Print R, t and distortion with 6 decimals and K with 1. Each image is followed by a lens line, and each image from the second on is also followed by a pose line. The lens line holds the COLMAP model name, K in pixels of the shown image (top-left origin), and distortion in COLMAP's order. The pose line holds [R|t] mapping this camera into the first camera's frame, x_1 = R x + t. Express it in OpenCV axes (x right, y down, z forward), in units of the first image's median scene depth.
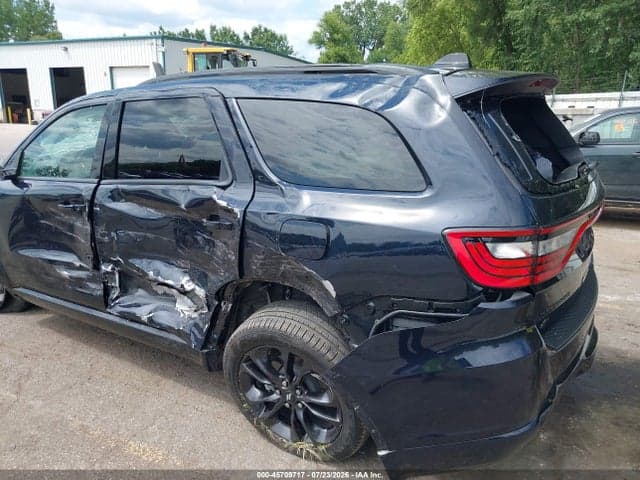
lens RADIAL K [[513.4, 0, 320.0], [0, 513.4, 240.0], [0, 0, 1]] dist [-0.023393, 0.047794]
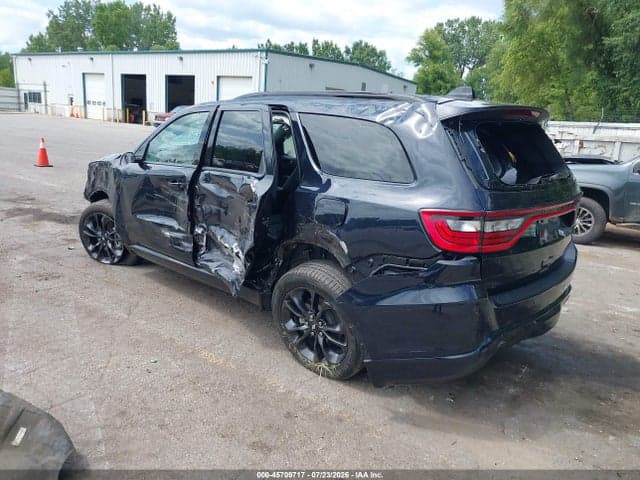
lens RADIAL K [[509.4, 0, 320.0], [0, 509.4, 240.0], [0, 0, 1]] dist [-0.000068, 0.000059]
pose [[0.982821, 0.090036, -0.161107, 0.120626], [-0.093866, 0.995451, -0.016304, 0.069862], [0.158906, 0.031146, 0.986802, -0.282392]]
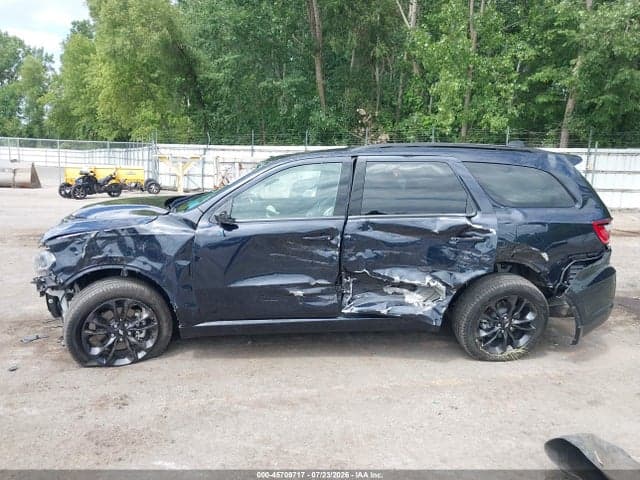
lens RADIAL K [[509.4, 0, 320.0], [0, 509.4, 240.0], [0, 0, 1]] dist [-0.000068, 0.000059]
pose [[0.778425, -0.083557, 0.622152, -1.295573], [0.133812, 0.990409, -0.034408, -0.014832], [-0.613310, 0.110035, 0.782140, -0.032606]]
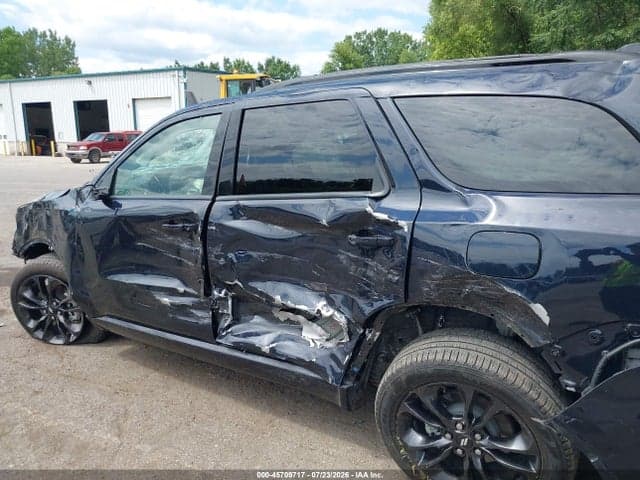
lens RADIAL K [[508.7, 0, 320.0], [0, 508.7, 240.0], [0, 0, 1]] dist [0.034069, -0.038947]
pose [[0.999554, -0.015211, -0.025709, -0.210313], [0.013869, 0.998572, -0.051585, 0.009450], [0.026457, 0.051205, 0.998338, 0.100814]]
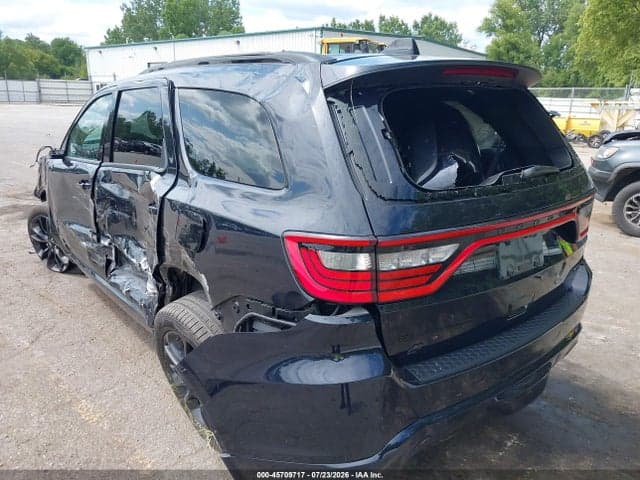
lens RADIAL K [[513.4, 0, 320.0], [0, 513.4, 240.0], [0, 0, 1]] dist [-0.023393, 0.047794]
pose [[0.952894, 0.089995, -0.289644, 0.338533], [-0.084844, 0.995933, 0.030320, -0.022681], [0.291194, -0.004317, 0.956654, 0.077462]]
